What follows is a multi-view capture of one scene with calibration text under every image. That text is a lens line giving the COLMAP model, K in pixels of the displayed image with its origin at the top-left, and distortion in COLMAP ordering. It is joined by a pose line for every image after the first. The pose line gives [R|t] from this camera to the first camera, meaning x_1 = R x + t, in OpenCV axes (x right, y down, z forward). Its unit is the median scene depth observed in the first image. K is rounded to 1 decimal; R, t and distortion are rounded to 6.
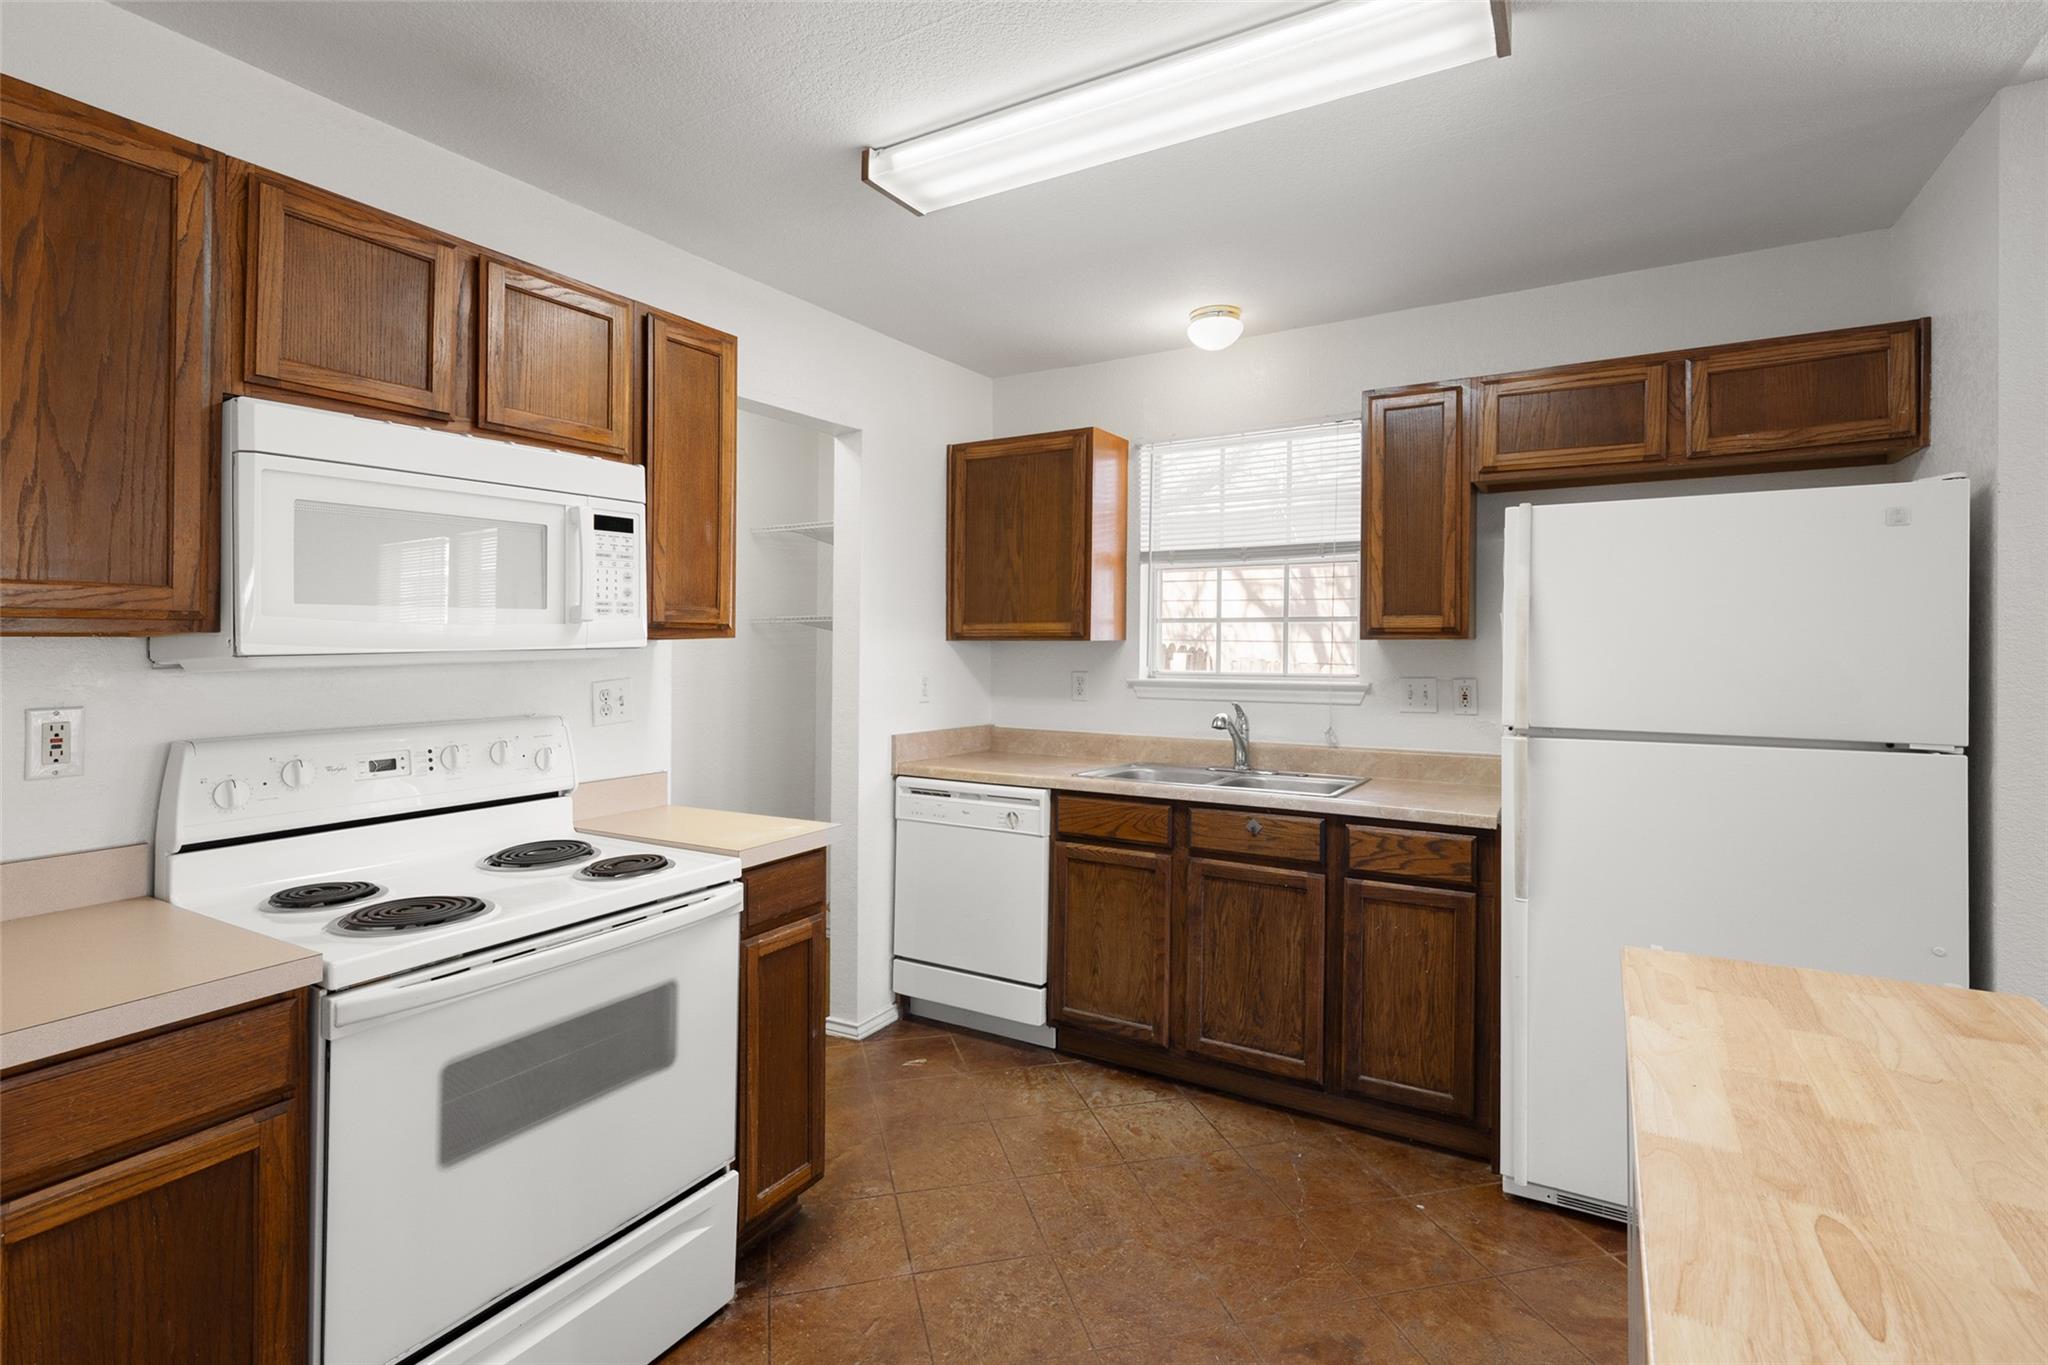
lens RADIAL K [[961.9, 0, 1018.5], [0, 961.9, 624.9], [0, 0, 1]] dist [-0.000031, 0.000299]
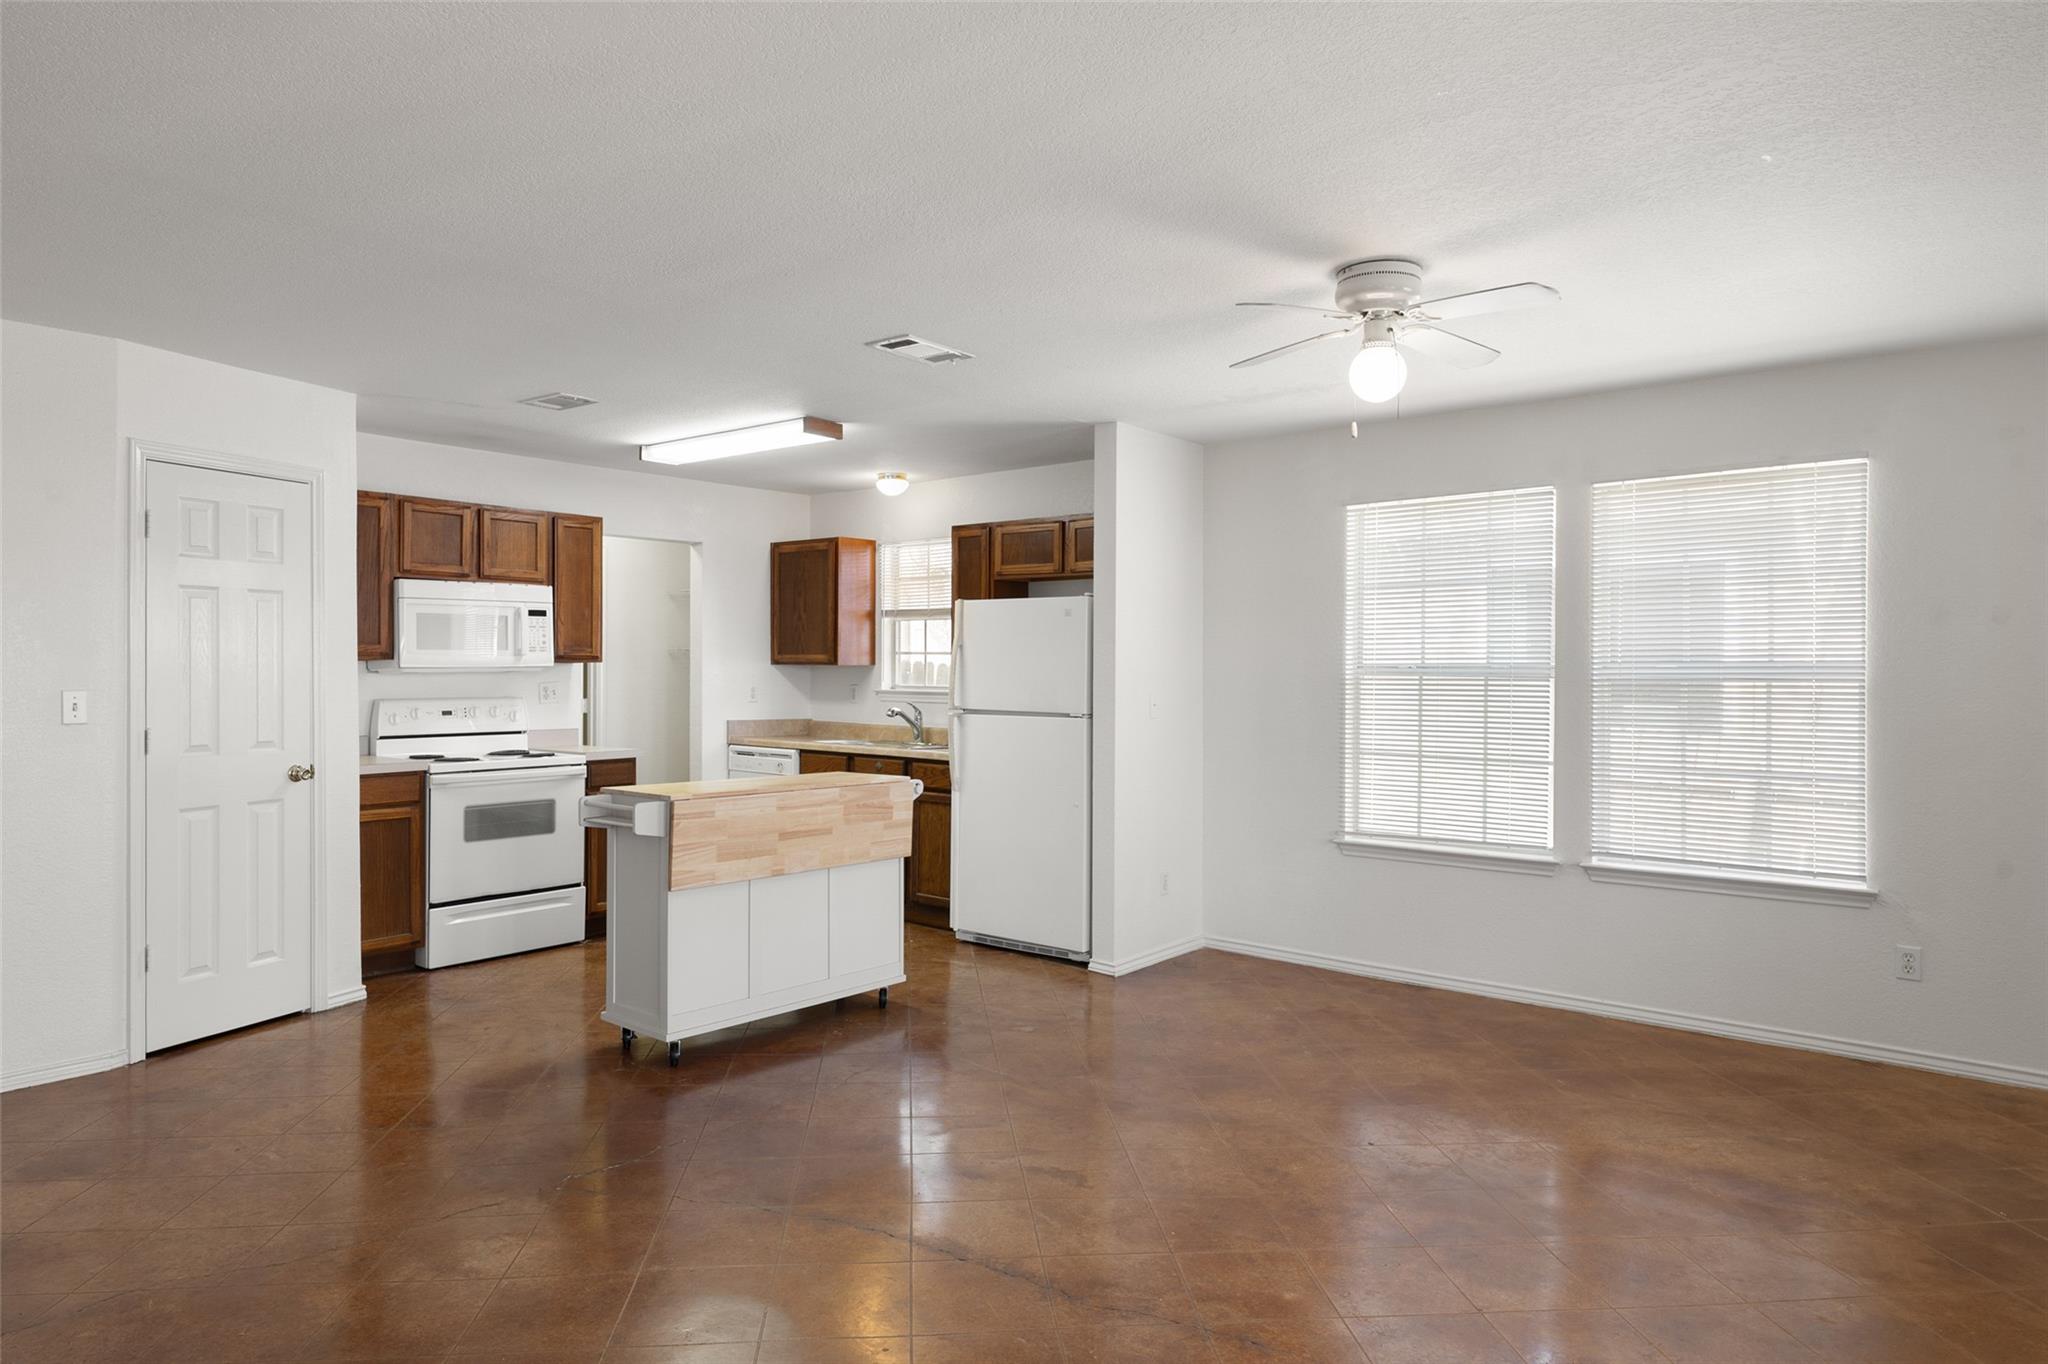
lens RADIAL K [[1231.9, 0, 1025.2], [0, 1231.9, 679.3], [0, 0, 1]] dist [0.002282, -0.000185]
pose [[0.987757, 0.010161, -0.155671, 0.992992], [-0.005792, 0.999577, 0.028496, -0.030264], [0.155895, -0.027245, 0.987398, -1.446437]]
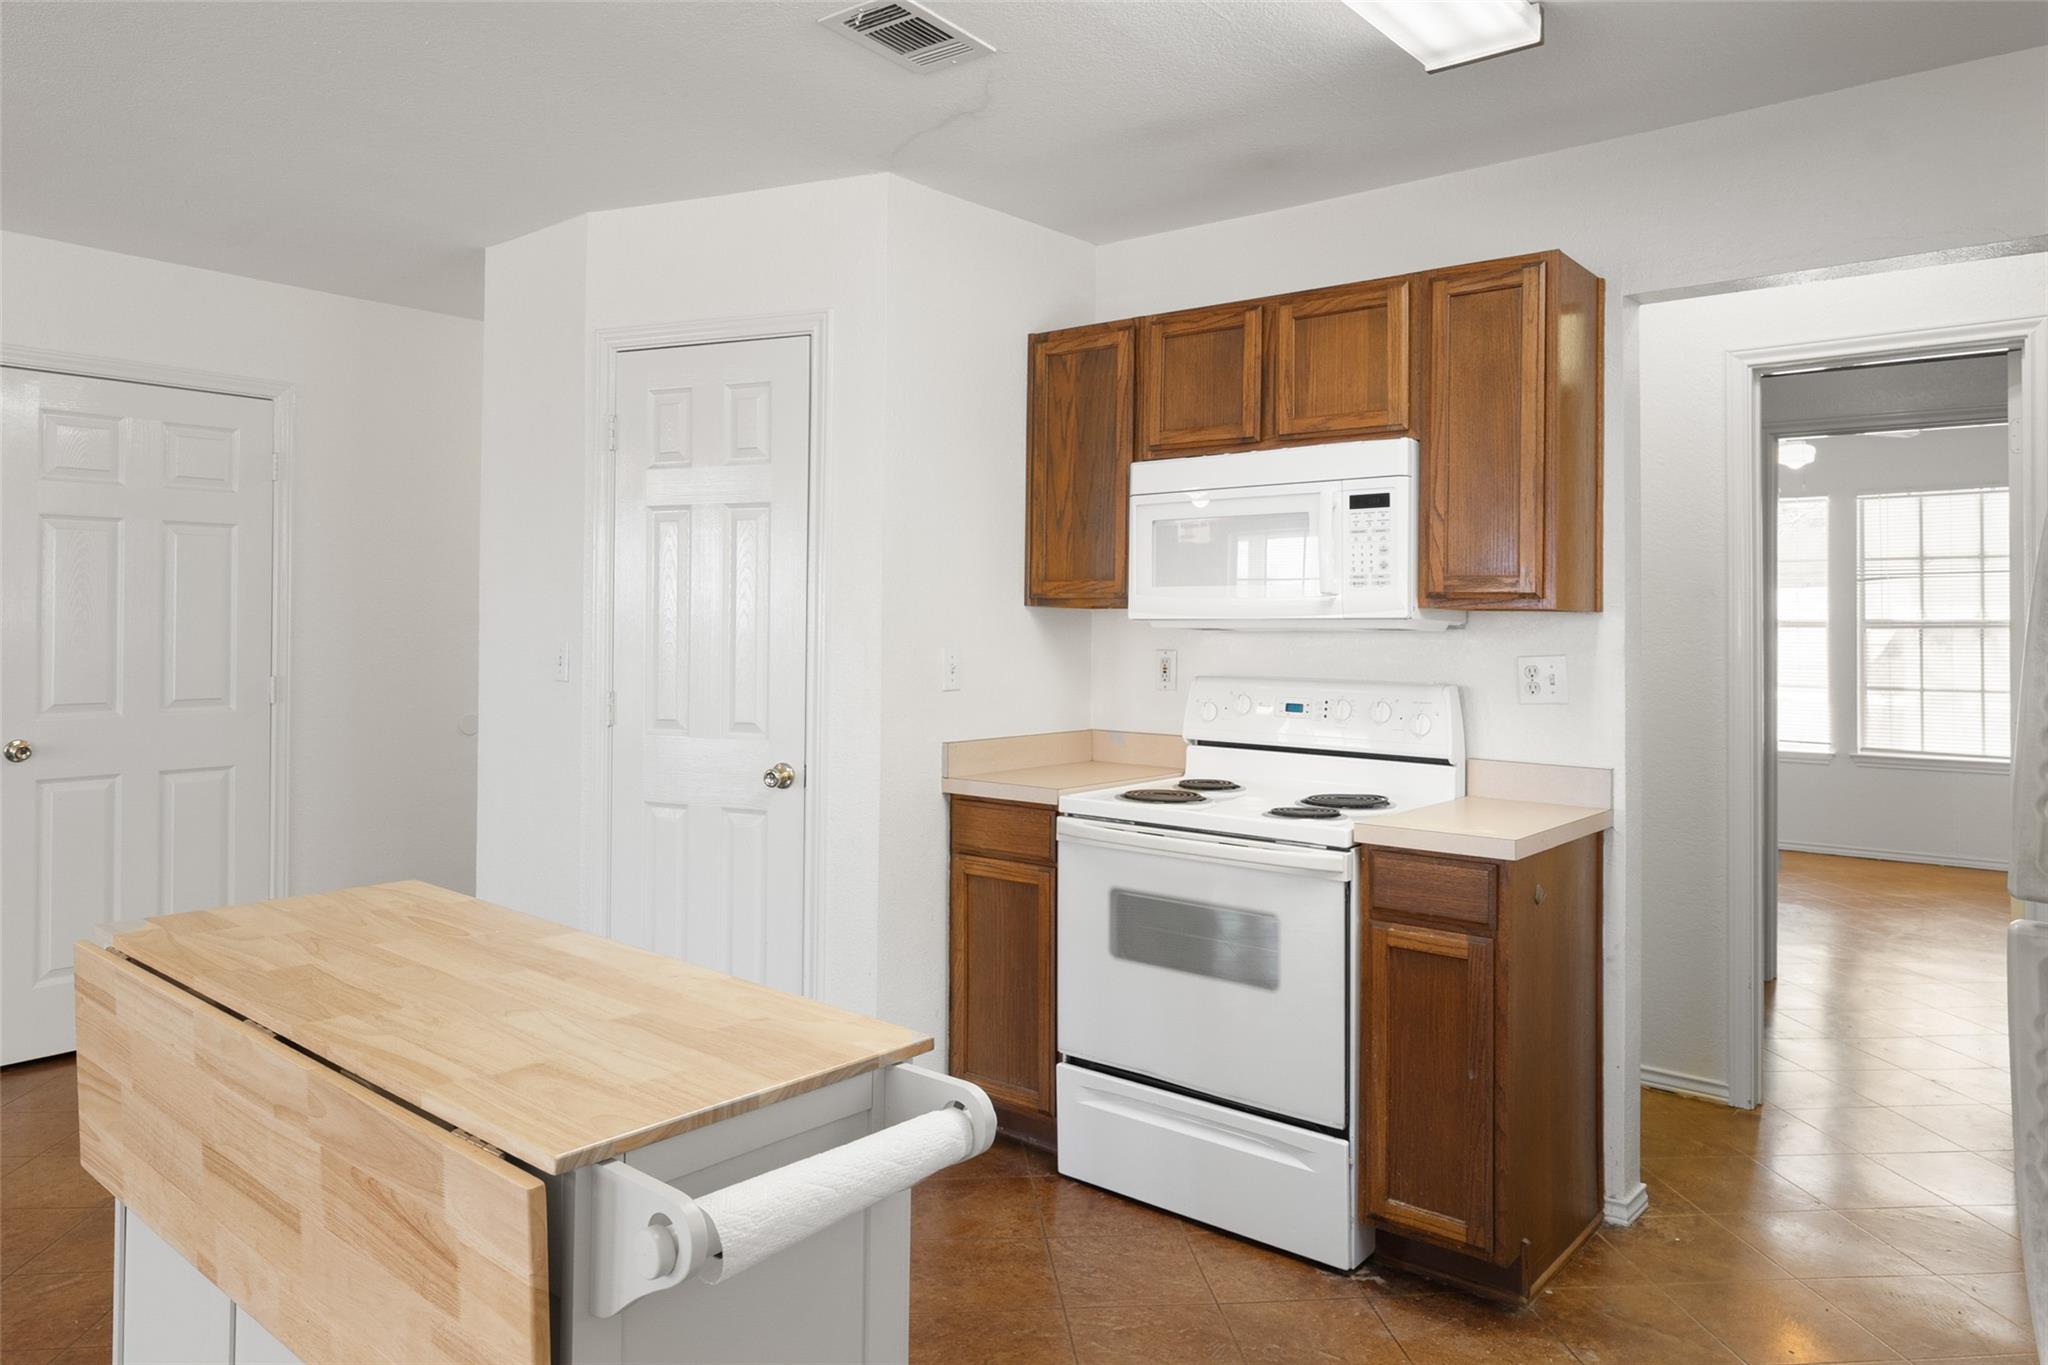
lens RADIAL K [[1329.1, 0, 1018.1], [0, 1329.1, 598.7], [0, 0, 1]] dist [-0.005067, 0.001318]
pose [[-0.156998, -0.013835, -0.987502, 0.889568], [0.008809, 0.999842, -0.015409, 0.017643], [0.987560, -0.011118, -0.156851, 0.697720]]
